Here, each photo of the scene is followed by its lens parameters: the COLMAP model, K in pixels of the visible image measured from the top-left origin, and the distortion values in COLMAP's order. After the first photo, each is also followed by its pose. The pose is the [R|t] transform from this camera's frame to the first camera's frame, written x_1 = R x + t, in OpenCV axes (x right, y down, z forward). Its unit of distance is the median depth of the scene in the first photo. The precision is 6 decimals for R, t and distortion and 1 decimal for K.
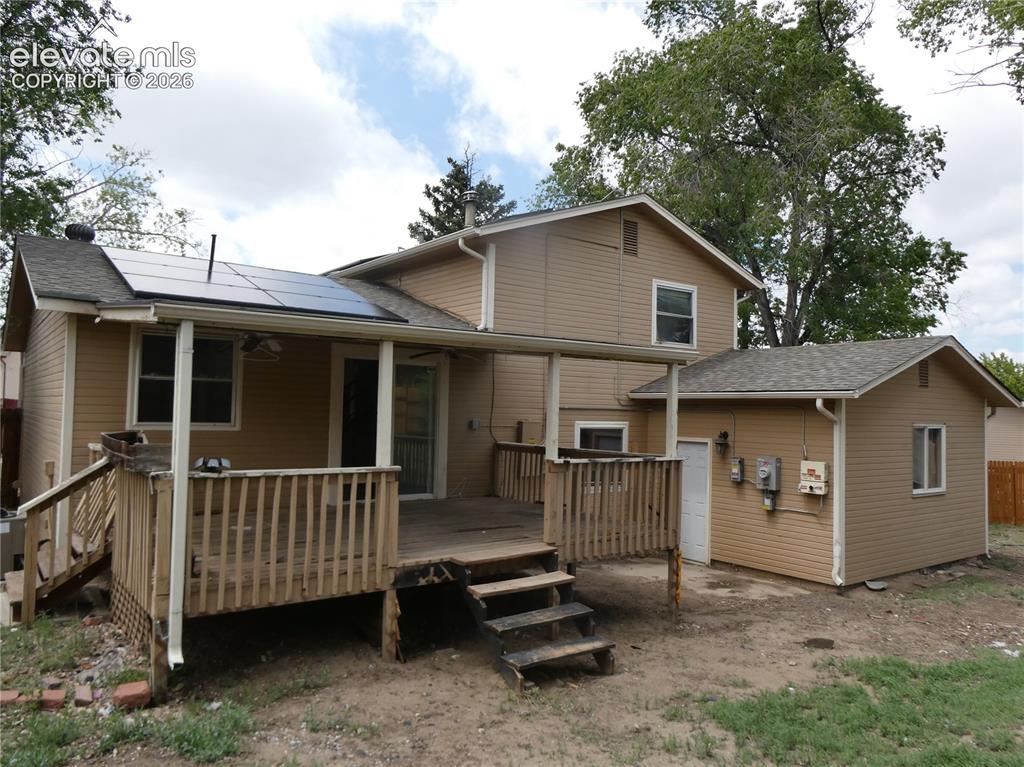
lens RADIAL K [[740.6, 0, 515.2], [0, 740.6, 380.8], [0, 0, 1]] dist [0.006088, -0.006932]
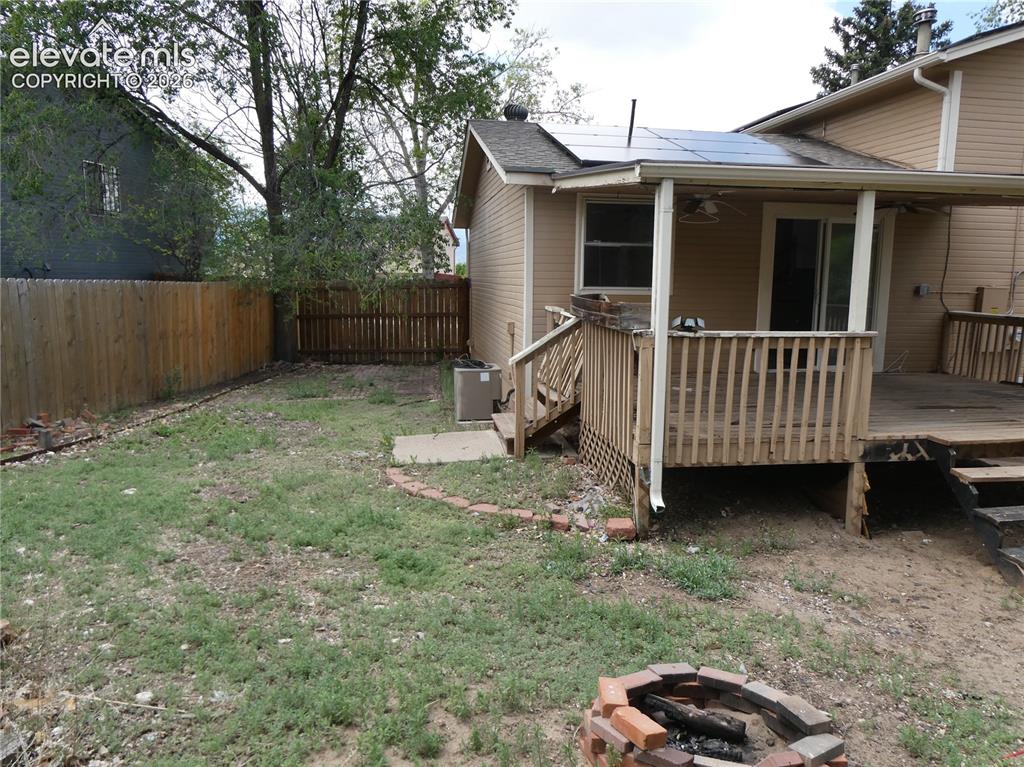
lens RADIAL K [[740.6, 0, 515.2], [0, 740.6, 380.8], [0, 0, 1]] dist [0.006088, -0.006932]
pose [[0.883308, 0.056396, -0.465389, -0.124407], [0.024270, 0.985905, 0.165536, 0.014076], [0.468165, -0.157514, 0.869489, -0.004733]]
